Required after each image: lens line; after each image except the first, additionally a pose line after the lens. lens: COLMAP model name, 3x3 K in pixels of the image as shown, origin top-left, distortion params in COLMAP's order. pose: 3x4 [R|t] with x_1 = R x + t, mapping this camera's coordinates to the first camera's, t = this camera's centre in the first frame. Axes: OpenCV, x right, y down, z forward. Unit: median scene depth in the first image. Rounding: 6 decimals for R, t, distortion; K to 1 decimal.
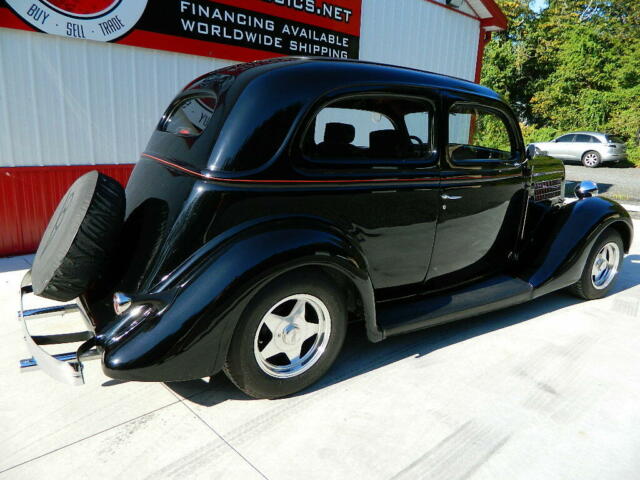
lens RADIAL K [[473.6, 0, 318.4], [0, 473.6, 237.8], [0, 0, 1]] dist [0.005426, -0.001654]
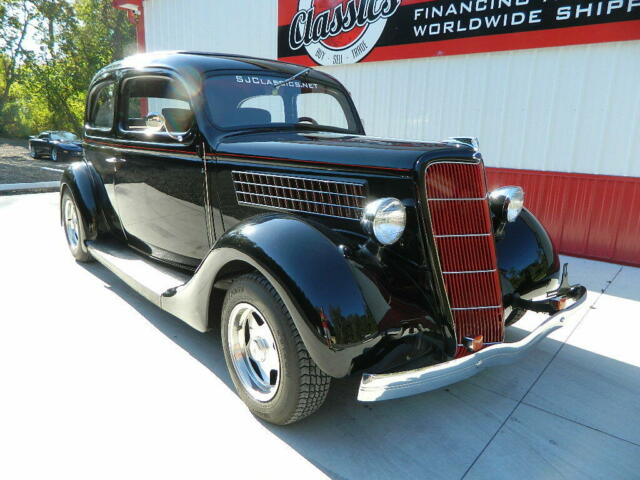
lens RADIAL K [[473.6, 0, 315.7], [0, 473.6, 238.7], [0, 0, 1]] dist [0.005426, -0.001654]
pose [[0.115797, 0.185588, -0.975781, 0.720236], [-0.250279, 0.956143, 0.152153, -0.097388], [0.961224, 0.226599, 0.157167, 0.638859]]
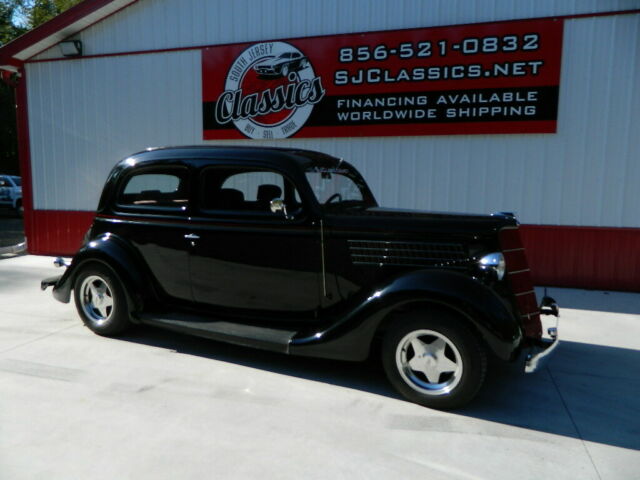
lens RADIAL K [[473.6, 0, 318.9], [0, 473.6, 240.4], [0, 0, 1]] dist [0.005426, -0.001654]
pose [[0.500705, 0.067527, -0.862980, 0.763605], [-0.187448, 0.981755, -0.031938, -0.047029], [0.845079, 0.177756, 0.504227, 0.299829]]
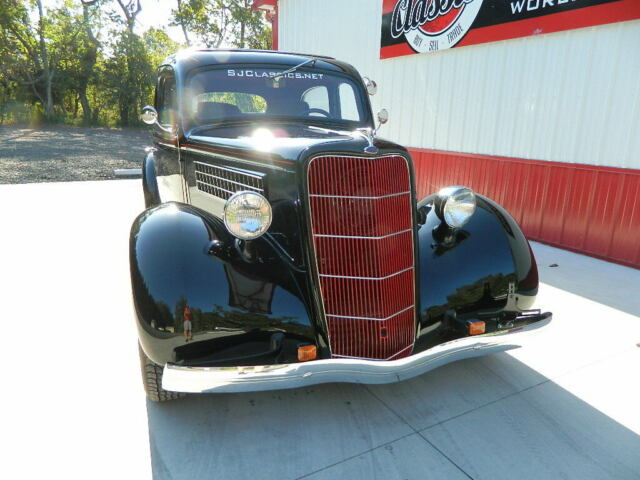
lens RADIAL K [[473.6, 0, 316.1], [0, 473.6, 238.9], [0, 0, 1]] dist [0.005426, -0.001654]
pose [[-0.244607, 0.196878, -0.949424, 0.699871], [-0.252944, 0.932308, 0.258496, -0.148992], [0.936048, 0.303381, -0.178250, 0.832614]]
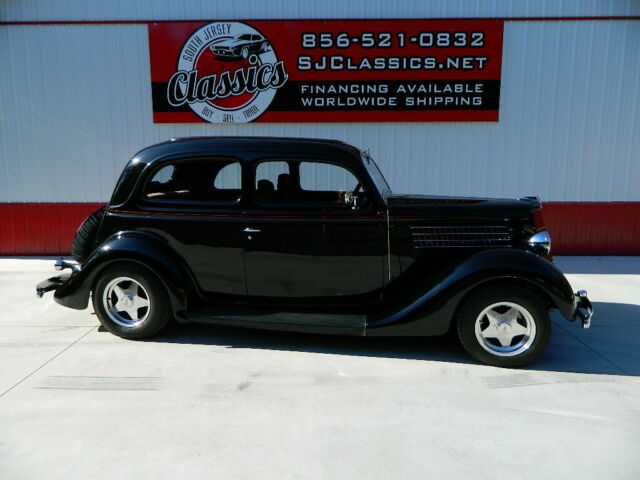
lens RADIAL K [[473.6, 0, 318.9], [0, 473.6, 240.2], [0, 0, 1]] dist [0.005426, -0.001654]
pose [[0.716373, 0.072972, -0.693891, 0.633853], [-0.129041, 0.991216, -0.028983, -0.021095], [0.685680, 0.110303, 0.719497, 0.087239]]
